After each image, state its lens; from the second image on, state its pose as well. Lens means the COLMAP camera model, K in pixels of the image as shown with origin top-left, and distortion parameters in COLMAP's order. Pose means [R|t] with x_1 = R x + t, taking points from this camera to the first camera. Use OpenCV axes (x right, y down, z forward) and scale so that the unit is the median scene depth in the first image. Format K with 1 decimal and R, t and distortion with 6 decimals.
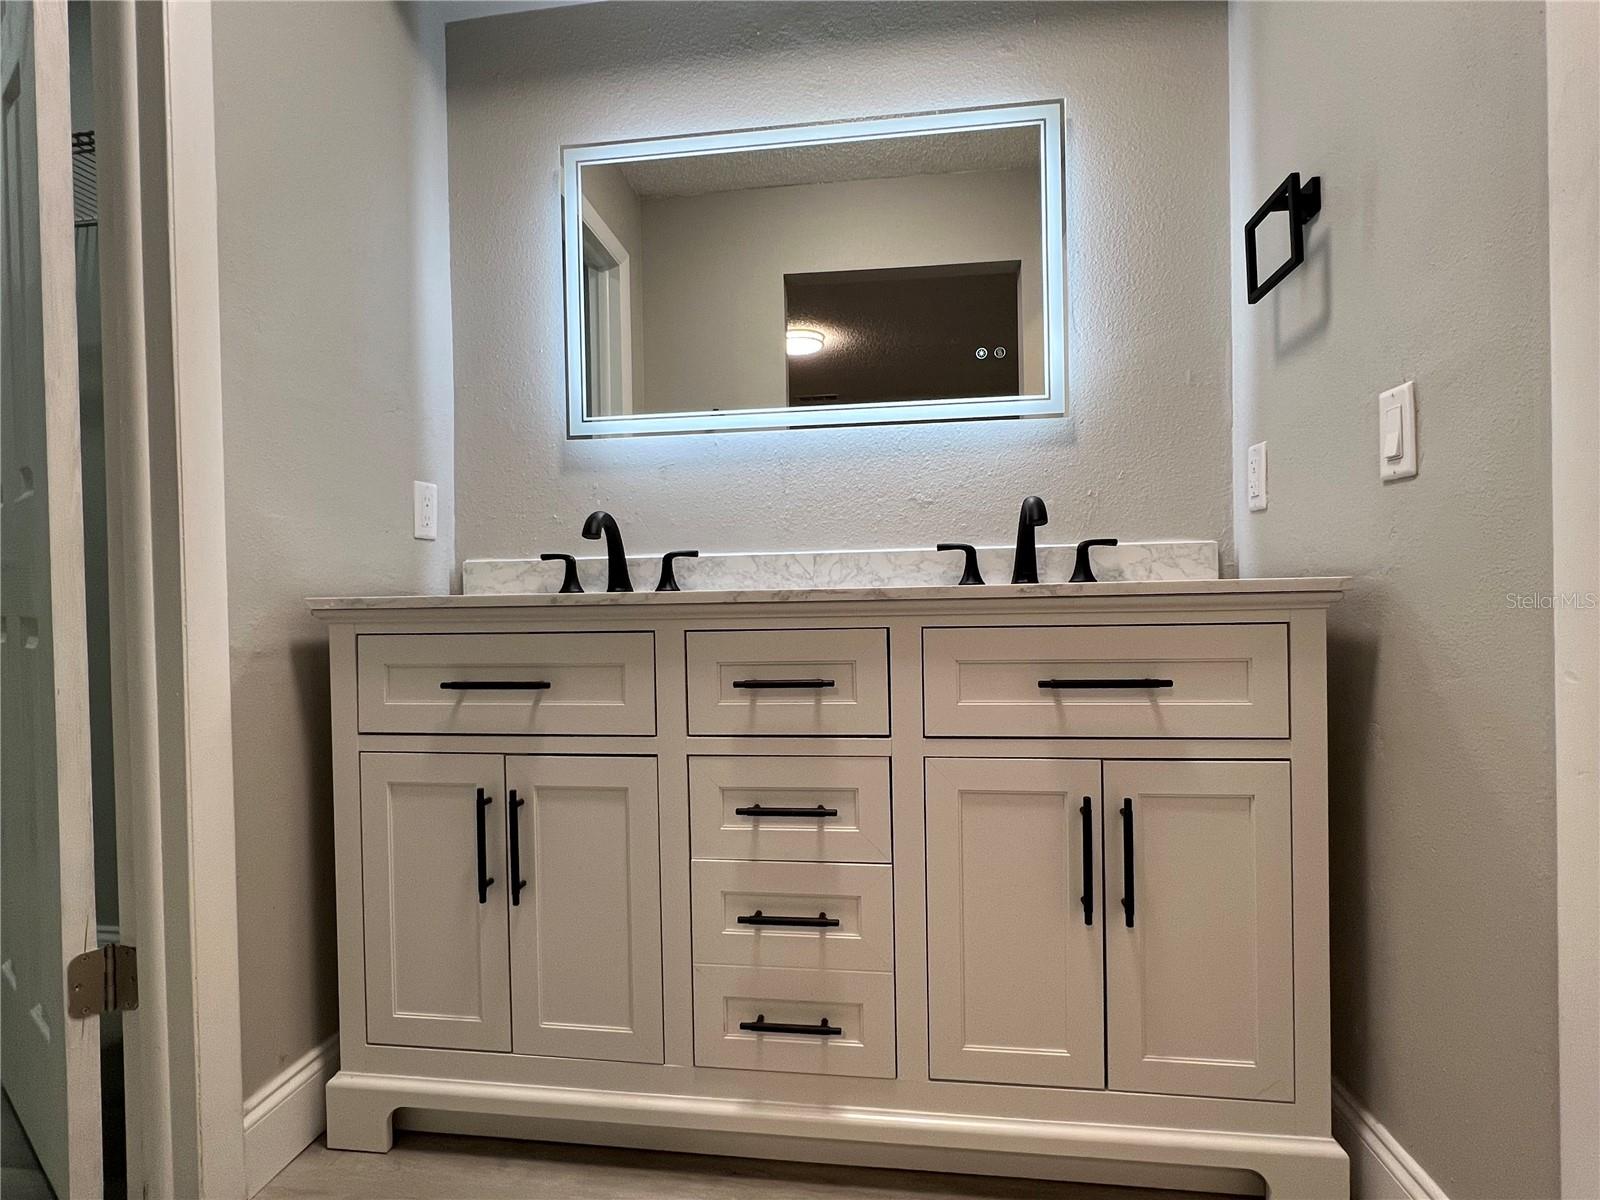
lens RADIAL K [[805.6, 0, 792.4], [0, 805.6, 606.7], [0, 0, 1]] dist [-0.004450, 0.000135]
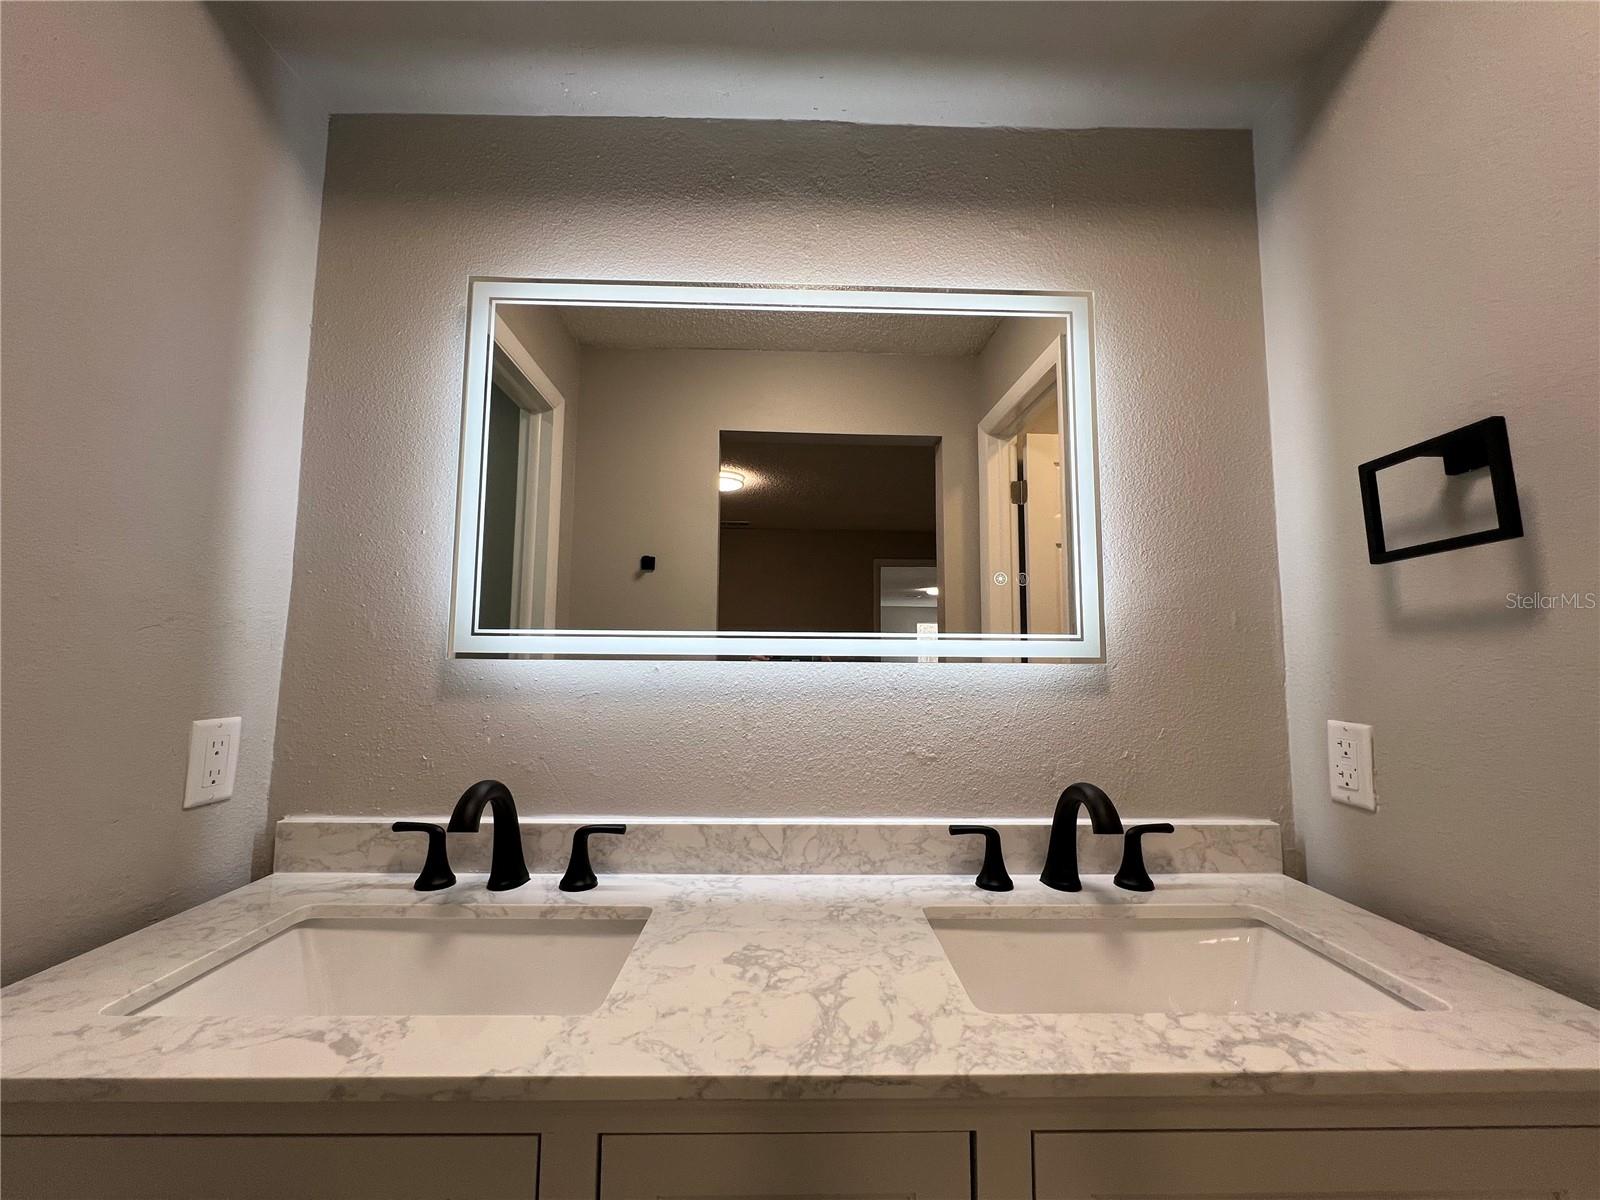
lens RADIAL K [[639.9, 0, 795.8], [0, 639.9, 601.0], [0, 0, 1]] dist [-0.003460, -0.000329]
pose [[0.987212, 0.041210, 0.153993, -0.062985], [-0.024429, 0.993706, -0.109321, -0.209889], [-0.157529, 0.104161, 0.982006, 0.391736]]
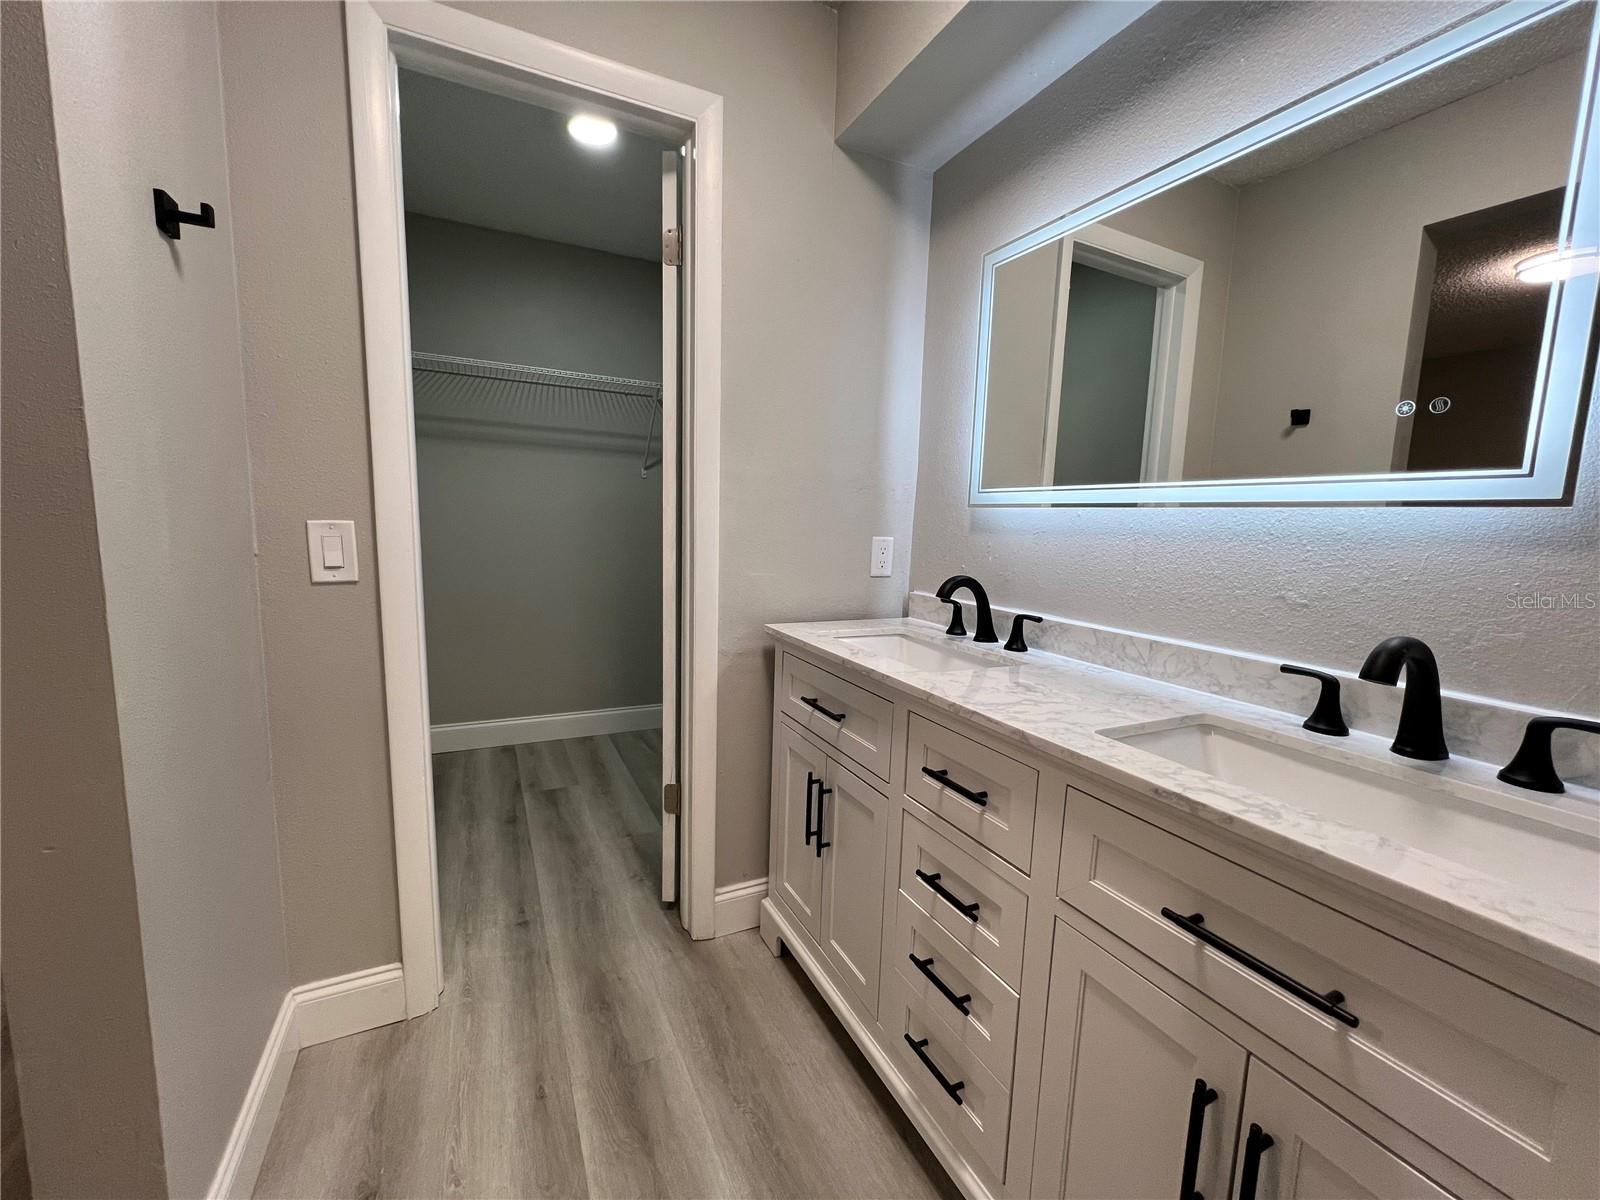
lens RADIAL K [[639.9, 0, 797.3], [0, 639.9, 601.2], [0, 0, 1]] dist [-0.003001, -0.000301]
pose [[0.560785, 0.142047, -0.815685, 0.398273], [-0.055442, 0.989404, 0.134183, -0.188256], [0.826103, -0.030025, 0.562719, 0.244412]]
